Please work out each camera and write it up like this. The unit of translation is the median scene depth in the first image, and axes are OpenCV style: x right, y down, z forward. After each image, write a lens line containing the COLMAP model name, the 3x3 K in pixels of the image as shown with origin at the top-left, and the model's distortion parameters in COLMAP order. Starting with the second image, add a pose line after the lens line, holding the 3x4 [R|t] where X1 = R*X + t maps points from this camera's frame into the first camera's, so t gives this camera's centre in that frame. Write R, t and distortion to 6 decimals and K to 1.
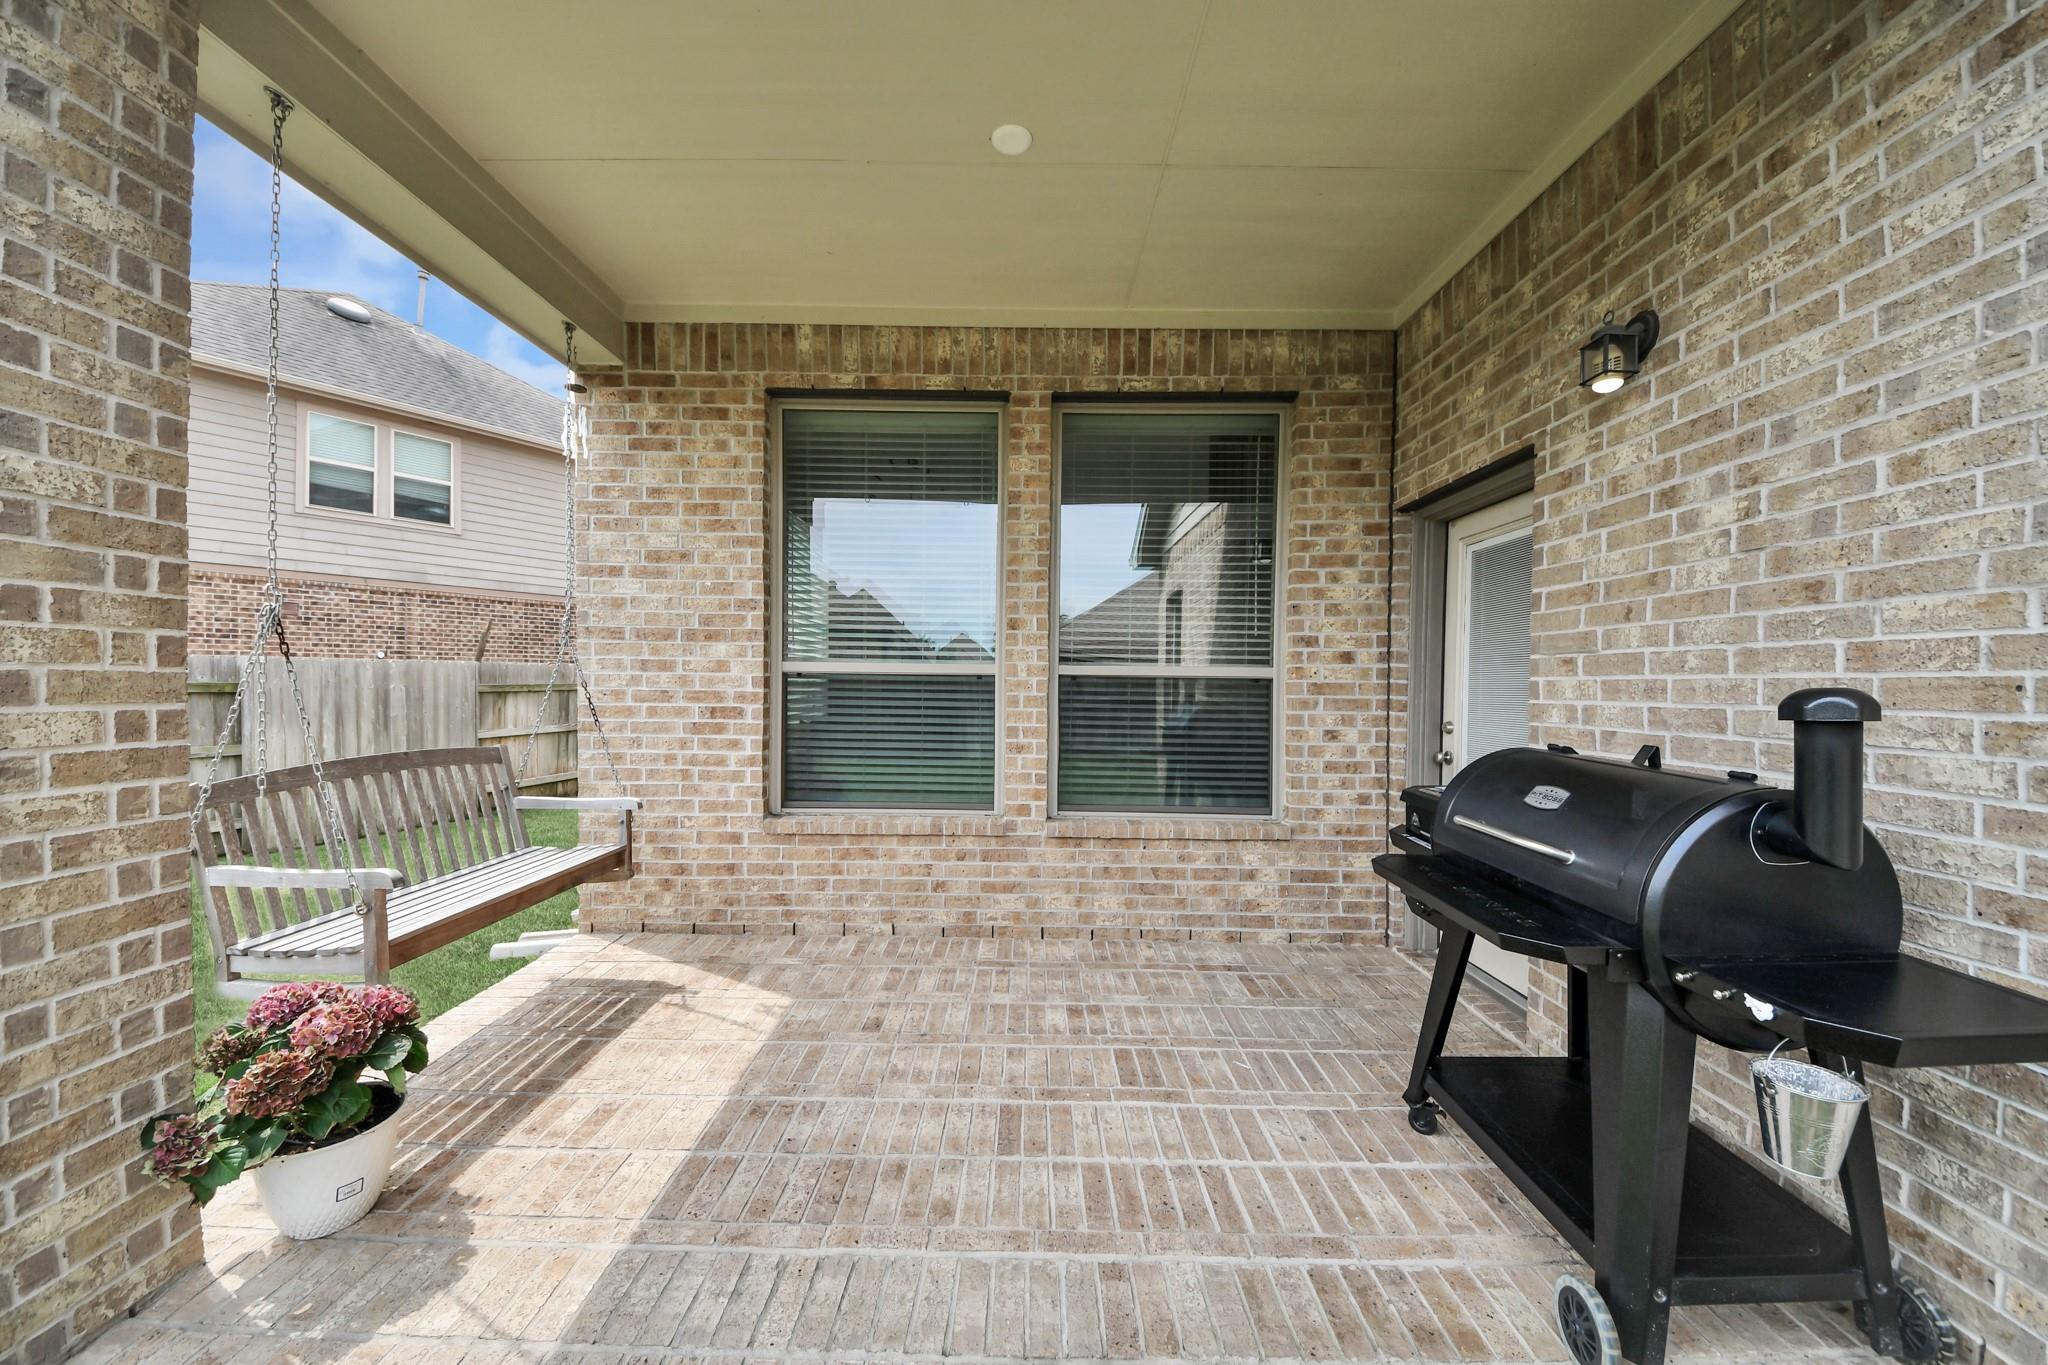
lens RADIAL K [[736.9, 0, 1025.9], [0, 736.9, 690.1], [0, 0, 1]] dist [-0.001167, -0.006566]
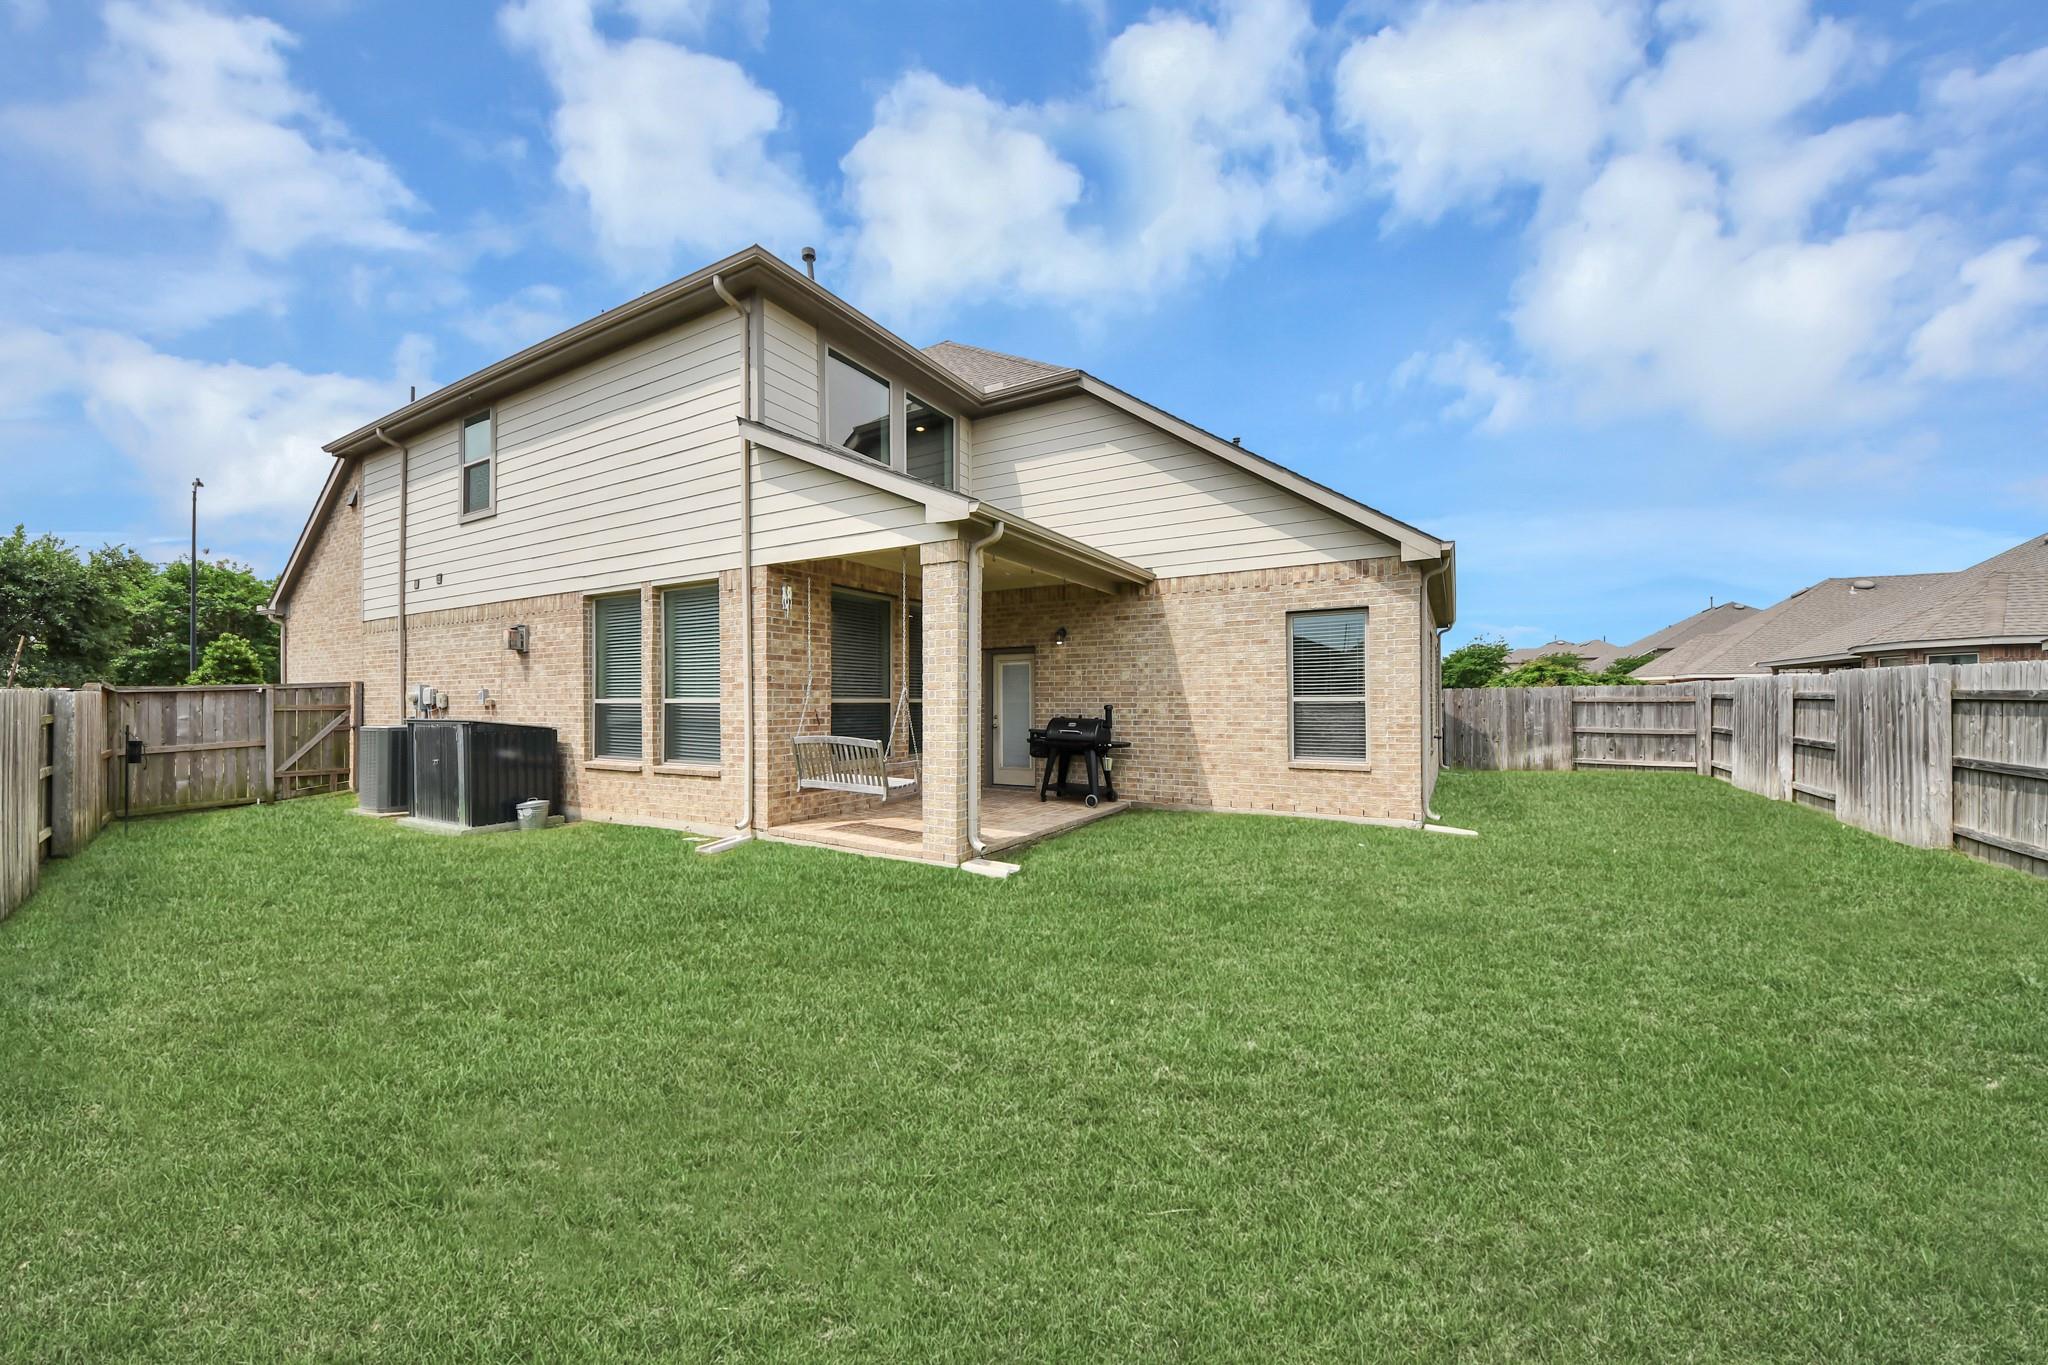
lens RADIAL K [[736.9, 0, 1025.9], [0, 736.9, 690.1], [0, 0, 1]] dist [-0.001167, -0.006566]
pose [[0.481440, -0.002087, 0.876477, -2.123157], [0.012178, 0.999917, -0.004308, -0.048209], [-0.876394, 0.012748, 0.481425, -0.681551]]
